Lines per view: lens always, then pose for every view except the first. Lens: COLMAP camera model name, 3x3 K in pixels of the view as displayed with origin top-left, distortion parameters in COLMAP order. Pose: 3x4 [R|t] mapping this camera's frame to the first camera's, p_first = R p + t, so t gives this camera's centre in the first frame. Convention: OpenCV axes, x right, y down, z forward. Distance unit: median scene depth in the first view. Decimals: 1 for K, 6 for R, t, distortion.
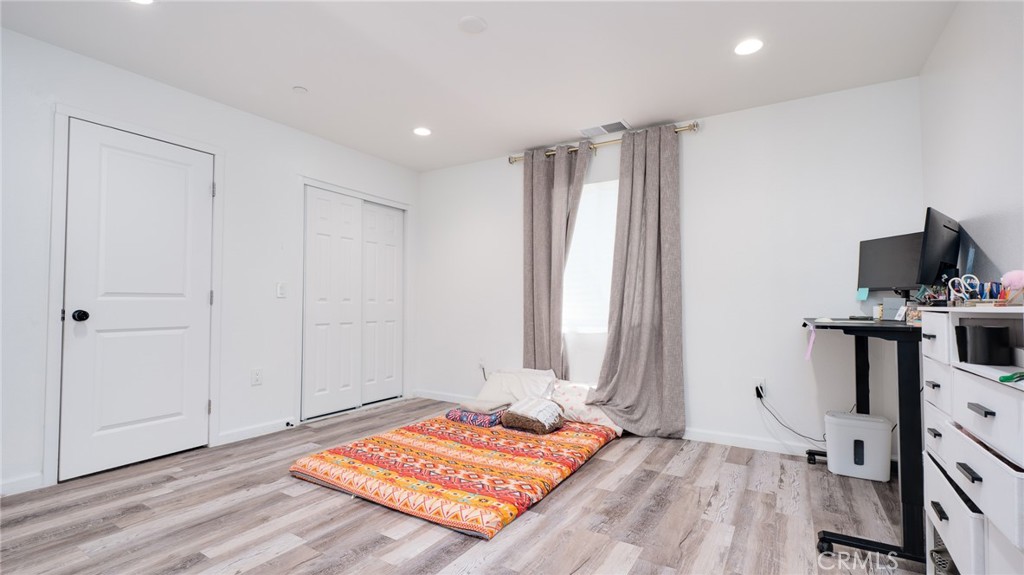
lens RADIAL K [[452.6, 0, 510.9], [0, 452.6, 288.7], [0, 0, 1]] dist [0.001943, 0.000568]
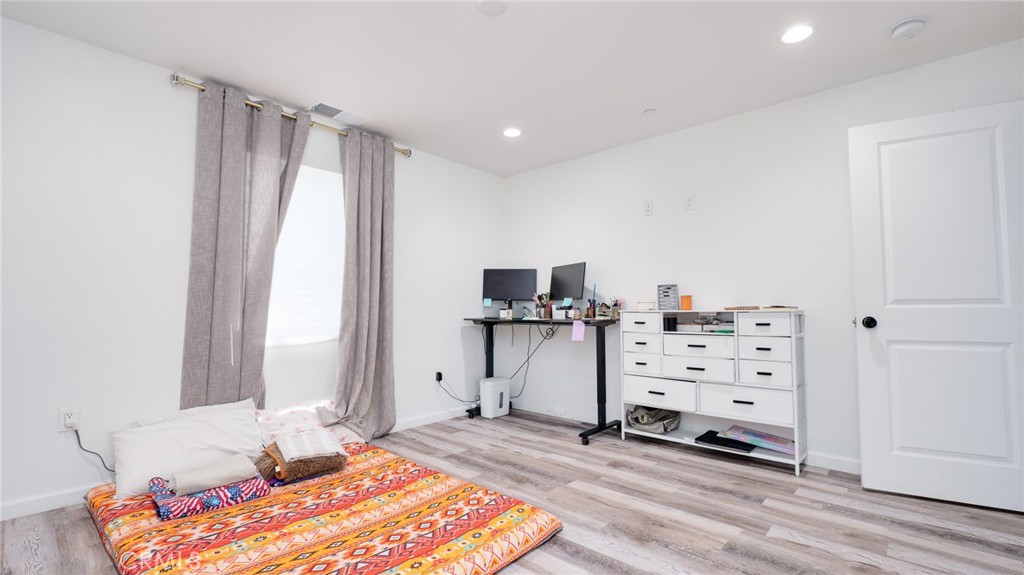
lens RADIAL K [[452.6, 0, 511.0], [0, 452.6, 286.5], [0, 0, 1]] dist [0.001943, 0.000568]
pose [[0.182682, 0.045700, 0.982109, -0.731616], [-0.033687, 0.998624, -0.040202, 0.016612], [-0.982595, -0.025740, 0.183970, 0.594533]]
